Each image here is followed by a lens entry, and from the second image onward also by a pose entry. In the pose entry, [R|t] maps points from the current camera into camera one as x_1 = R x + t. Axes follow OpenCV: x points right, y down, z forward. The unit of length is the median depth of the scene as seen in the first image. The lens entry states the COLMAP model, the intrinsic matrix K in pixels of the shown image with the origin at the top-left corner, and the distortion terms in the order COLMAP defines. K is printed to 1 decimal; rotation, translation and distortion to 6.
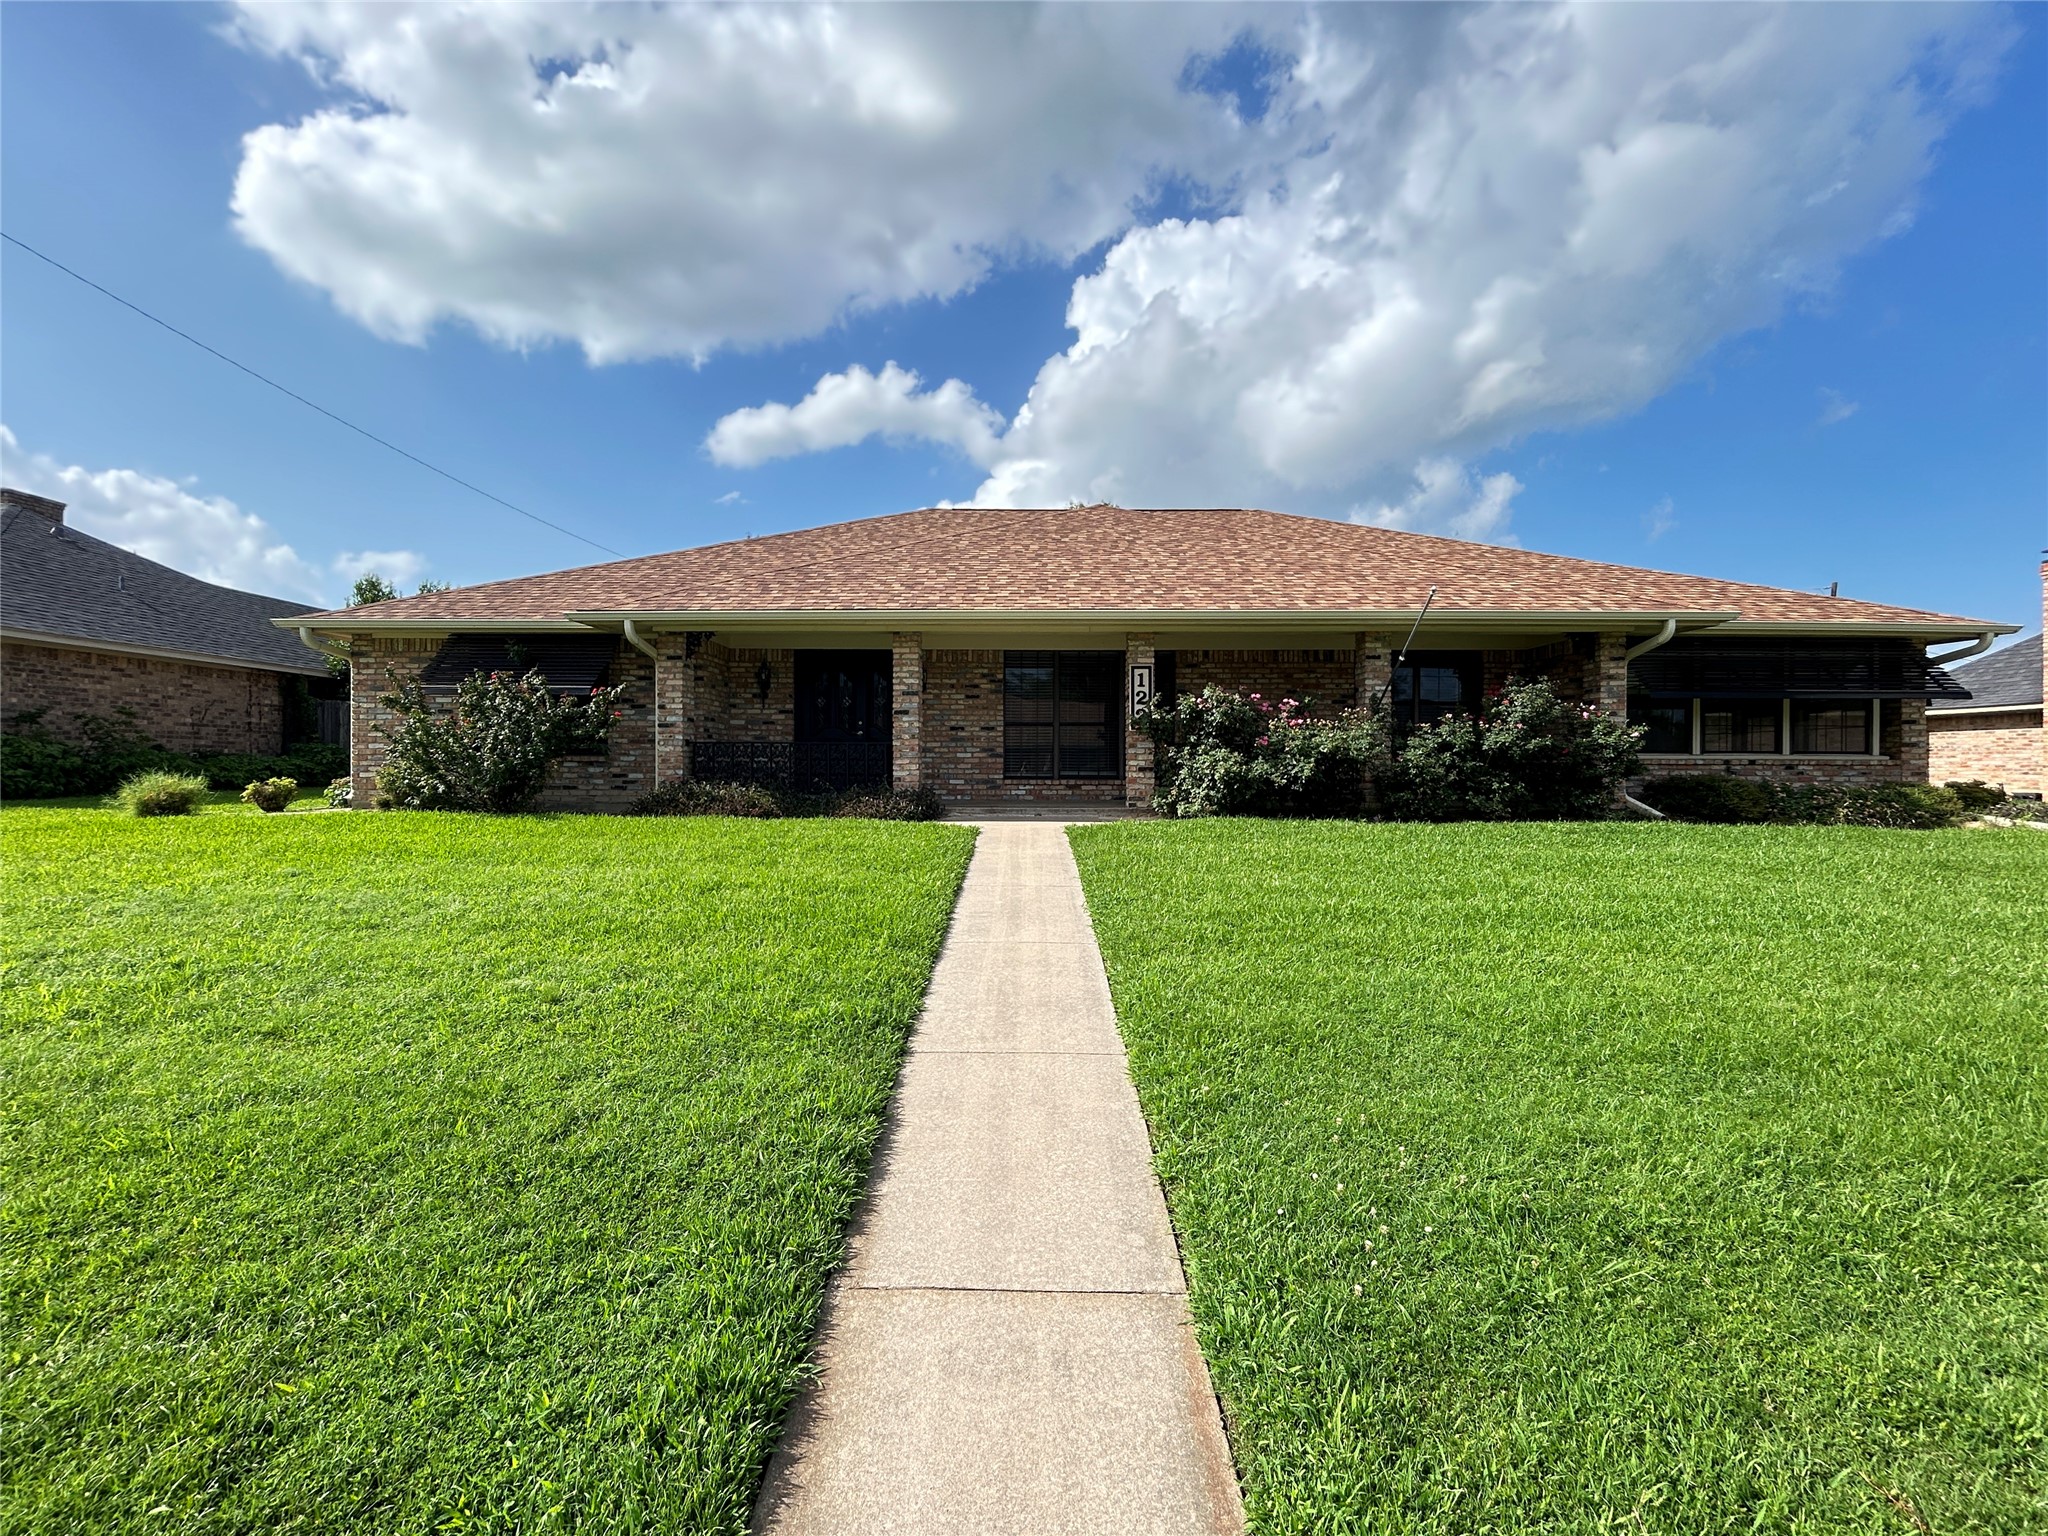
lens RADIAL K [[868.9, 0, 1024.0], [0, 868.9, 768.0], [0, 0, 1]] dist [0.024294, -0.025832]
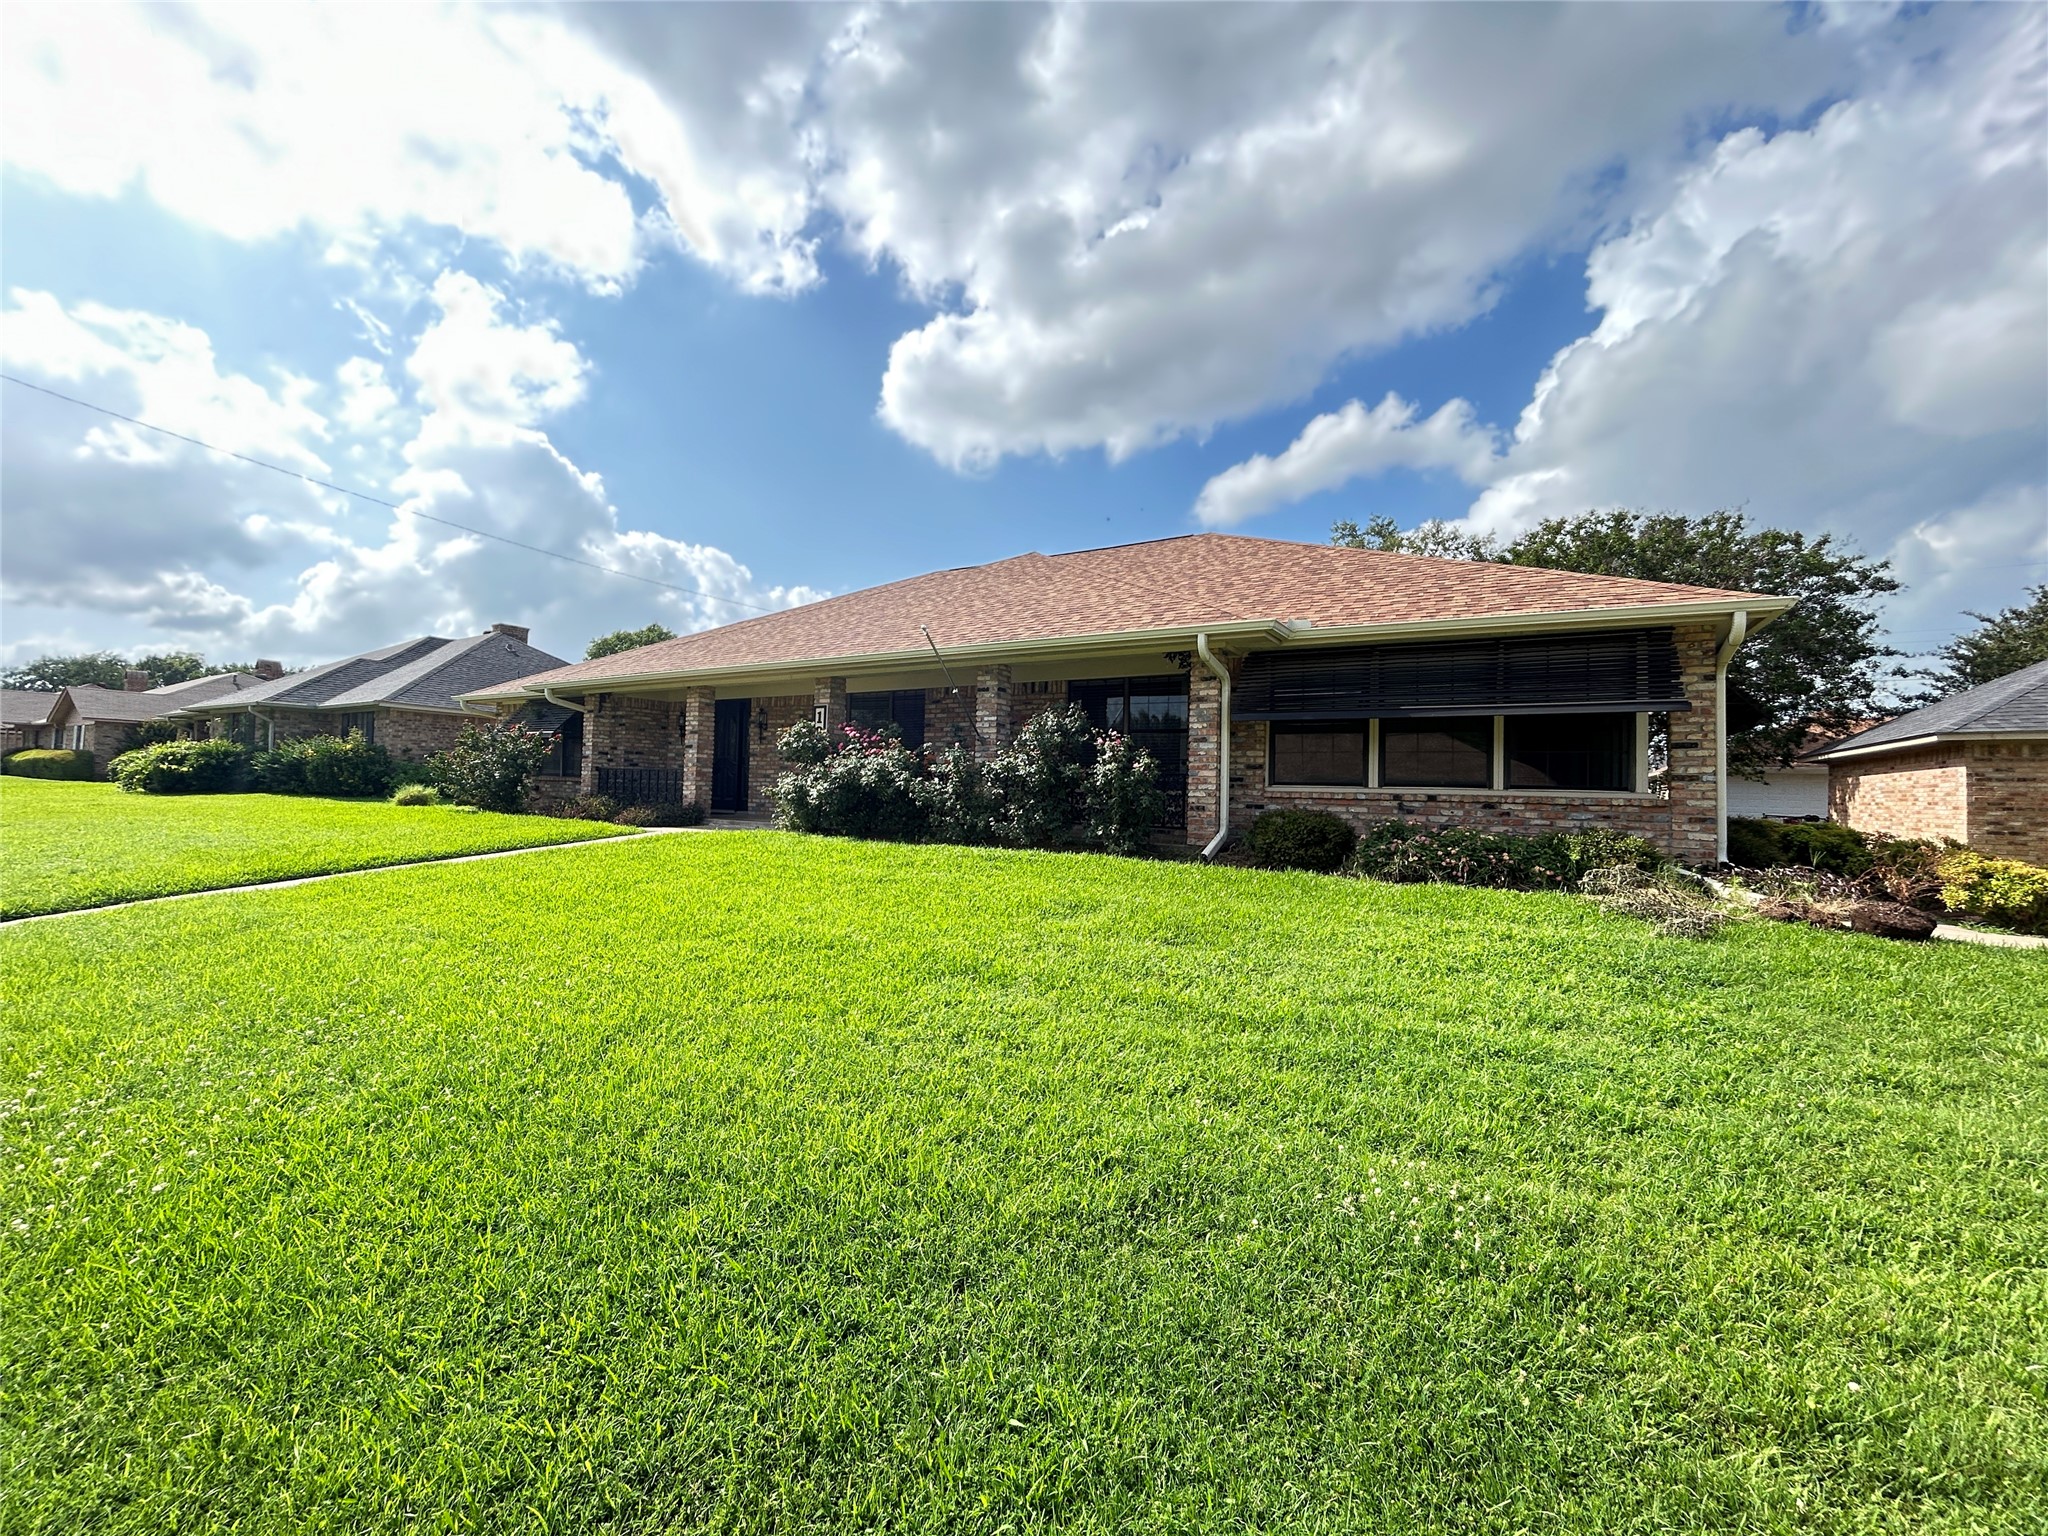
lens RADIAL K [[834.9, 0, 1021.2], [0, 834.9, 763.9], [0, 0, 1]] dist [-0.005397, 0.003024]
pose [[0.837980, -0.000764, -0.545700, 0.865906], [-0.027328, 0.998686, -0.043363, 0.004649], [0.545016, 0.051251, 0.836858, 0.164962]]
